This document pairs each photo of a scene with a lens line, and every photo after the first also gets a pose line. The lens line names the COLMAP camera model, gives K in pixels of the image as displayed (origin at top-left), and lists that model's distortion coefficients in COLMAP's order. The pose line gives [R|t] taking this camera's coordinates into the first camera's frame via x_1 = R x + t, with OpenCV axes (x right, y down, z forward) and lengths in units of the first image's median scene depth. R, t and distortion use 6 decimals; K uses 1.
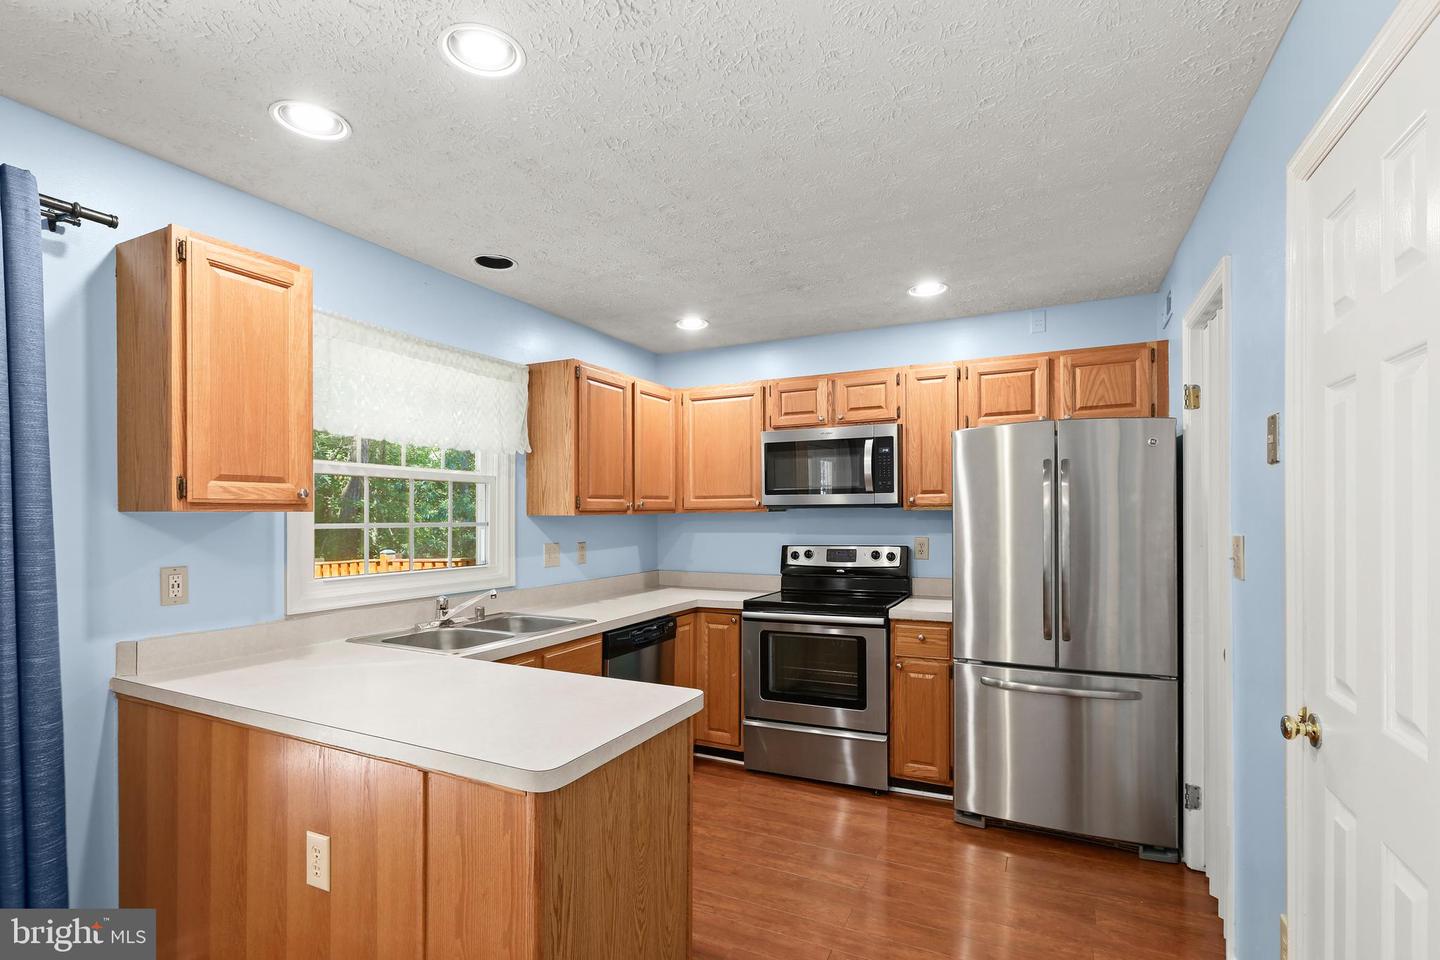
lens RADIAL K [[677.0, 0, 746.2], [0, 677.0, 510.0], [0, 0, 1]] dist [-0.000519, 0.003077]
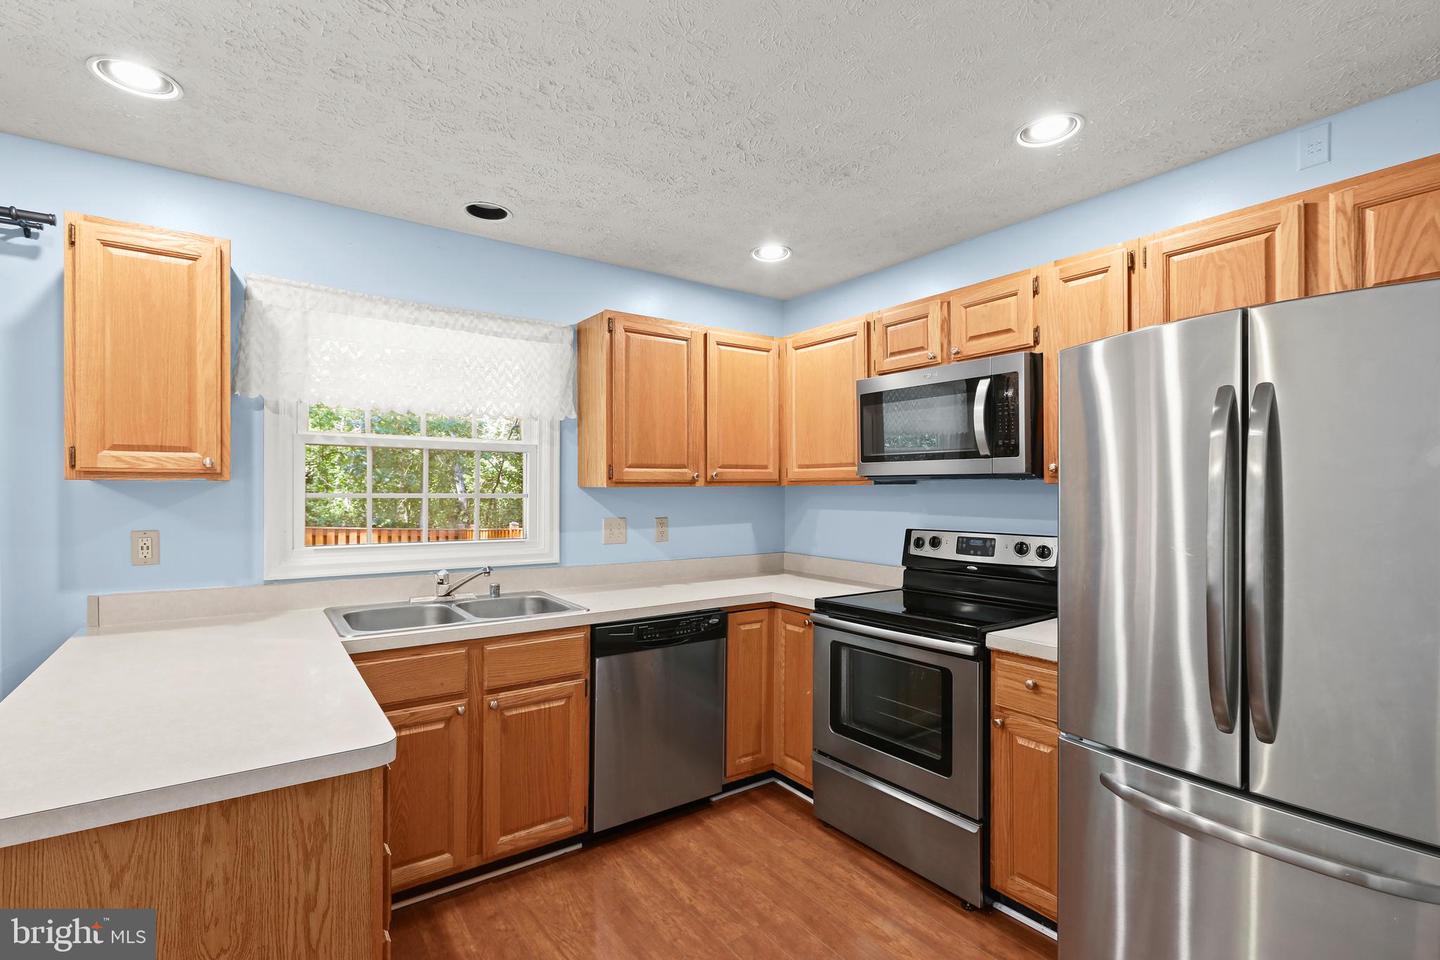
lens RADIAL K [[677.0, 0, 714.9], [0, 677.0, 484.7], [0, 0, 1]] dist [-0.000519, 0.003077]
pose [[0.873159, 0.005668, -0.487403, 0.299511], [-0.004357, 0.999983, 0.003824, 0.000813], [0.487416, -0.001215, 0.873169, 0.295369]]
